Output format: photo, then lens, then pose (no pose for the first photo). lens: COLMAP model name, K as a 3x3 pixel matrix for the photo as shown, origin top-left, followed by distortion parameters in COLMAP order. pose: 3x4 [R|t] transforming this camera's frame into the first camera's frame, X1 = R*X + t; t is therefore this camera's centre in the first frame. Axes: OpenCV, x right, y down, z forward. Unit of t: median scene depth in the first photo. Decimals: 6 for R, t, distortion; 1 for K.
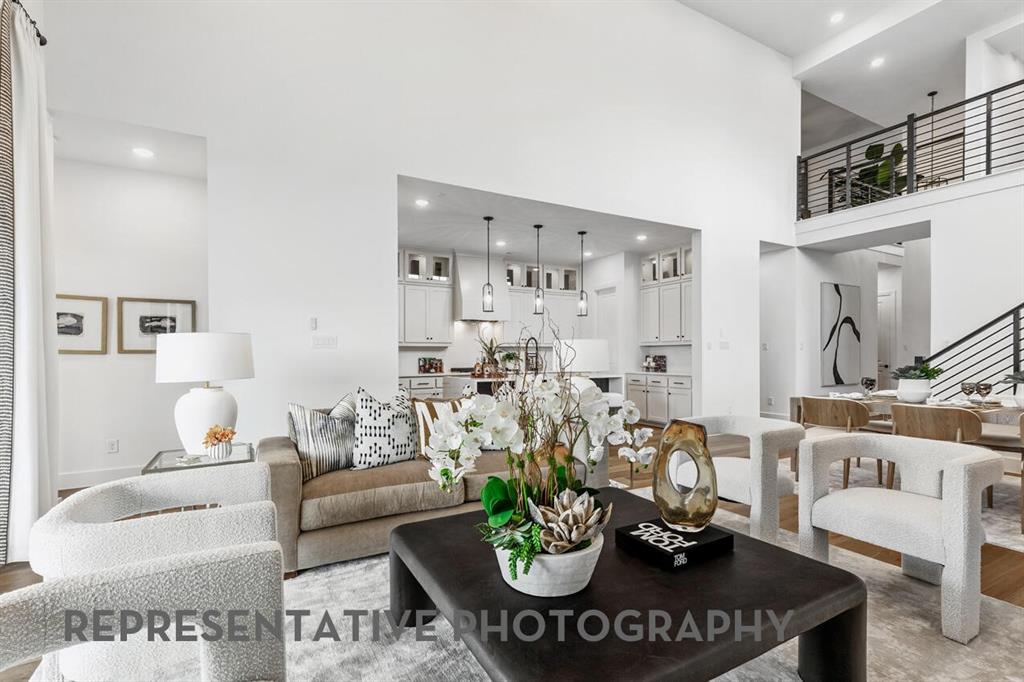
lens RADIAL K [[468.5, 0, 515.3], [0, 468.5, 343.0], [0, 0, 1]] dist [0.000060, 0.000024]
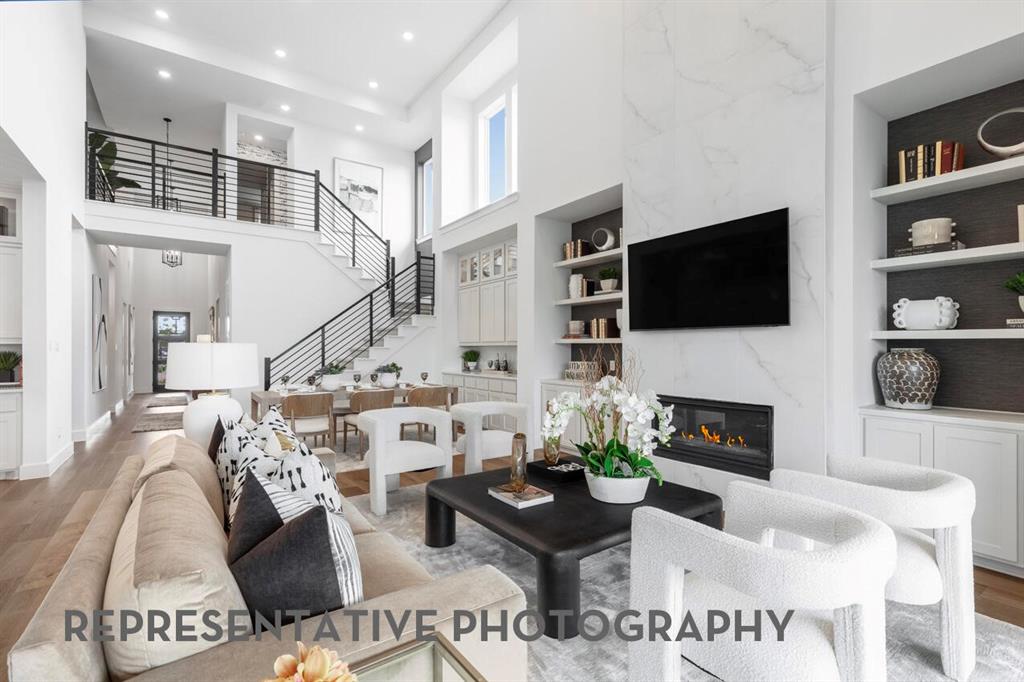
lens RADIAL K [[468.5, 0, 515.7], [0, 468.5, 344.3], [0, 0, 1]] dist [0.000060, 0.000024]
pose [[-0.116930, 0.004917, 0.993128, -0.506788], [0.005373, 0.999976, -0.004319, -0.000107], [-0.993126, 0.004831, -0.116953, 0.546865]]
